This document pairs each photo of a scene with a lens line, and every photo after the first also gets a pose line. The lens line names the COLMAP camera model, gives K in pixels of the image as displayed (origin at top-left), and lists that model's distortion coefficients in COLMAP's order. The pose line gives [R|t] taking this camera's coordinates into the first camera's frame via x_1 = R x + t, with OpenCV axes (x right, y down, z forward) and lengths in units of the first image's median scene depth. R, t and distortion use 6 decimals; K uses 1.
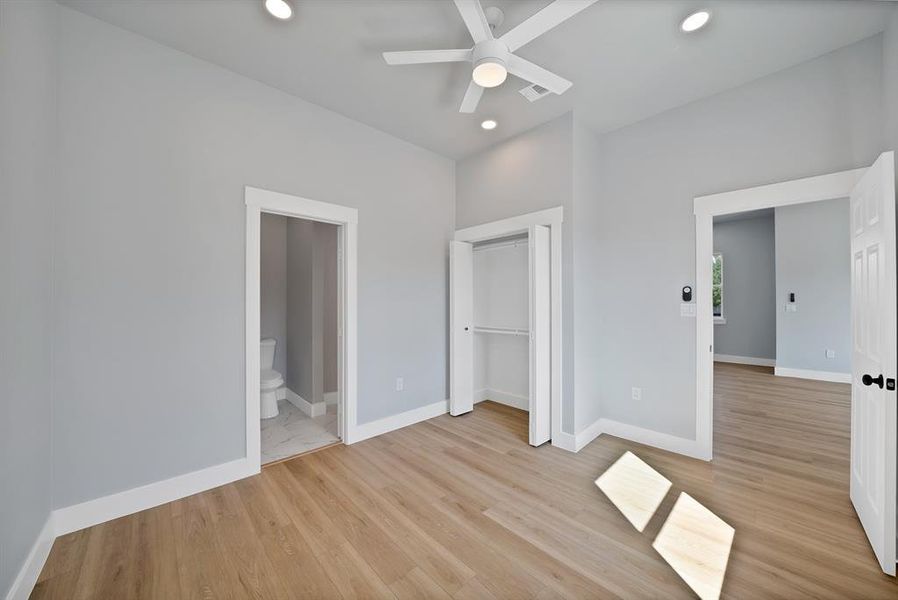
lens RADIAL K [[322.3, 0, 448.5], [0, 322.3, 304.1], [0, 0, 1]] dist [-0.000760, -0.000085]
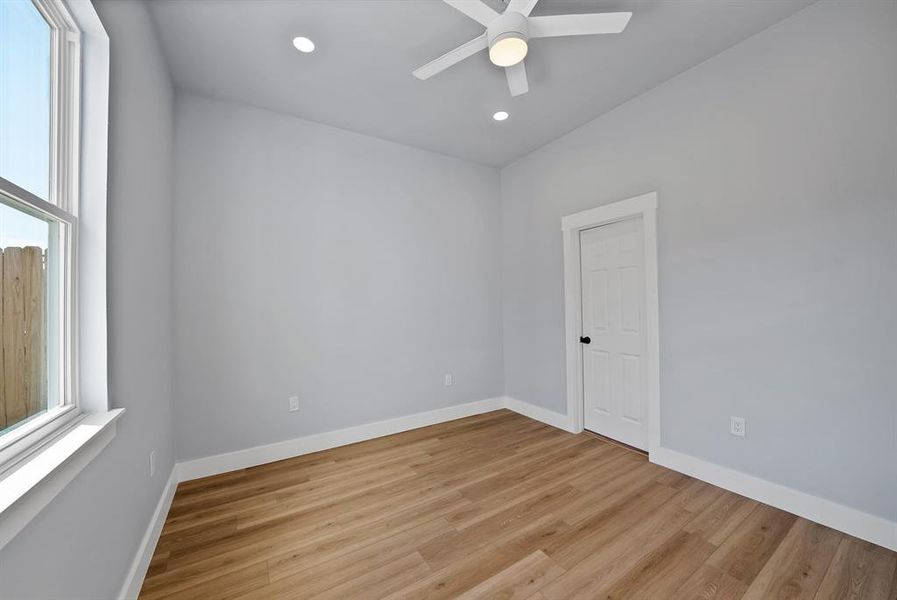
lens RADIAL K [[322.0, 0, 447.8], [0, 322.0, 302.3], [0, 0, 1]] dist [-0.000760, -0.000085]
pose [[-0.177197, -0.007829, -0.984144, 0.889449], [0.010214, 0.999900, -0.009794, 0.000515], [0.984122, -0.011788, -0.177099, 0.824864]]
